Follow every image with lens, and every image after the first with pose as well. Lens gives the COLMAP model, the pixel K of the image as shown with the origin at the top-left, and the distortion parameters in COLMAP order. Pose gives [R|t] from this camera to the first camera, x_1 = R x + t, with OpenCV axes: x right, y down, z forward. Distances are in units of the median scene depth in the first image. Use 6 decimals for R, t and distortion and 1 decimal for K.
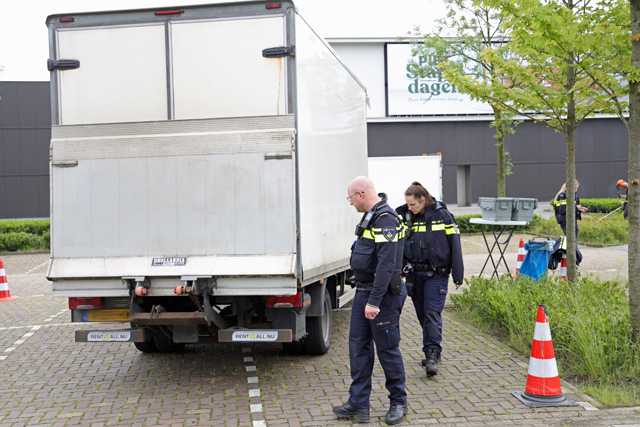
lens RADIAL K [[792.8, 0, 320.0], [0, 792.8, 213.5], [0, 0, 1]] dist [-0.001462, -0.000949]
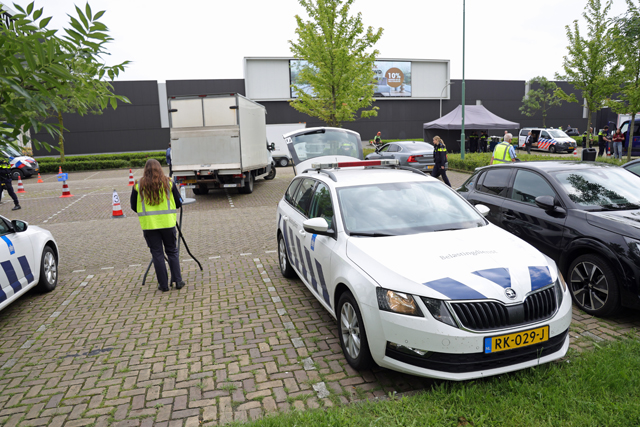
lens RADIAL K [[447.0, 0, 320.0], [0, 447.0, 213.5], [0, 0, 1]] dist [-0.075507, 0.051759]
pose [[0.991705, -0.026942, 0.125677, 0.068576], [0.007497, 0.988244, 0.152699, -0.030301], [-0.128313, -0.150490, 0.980249, -1.098878]]
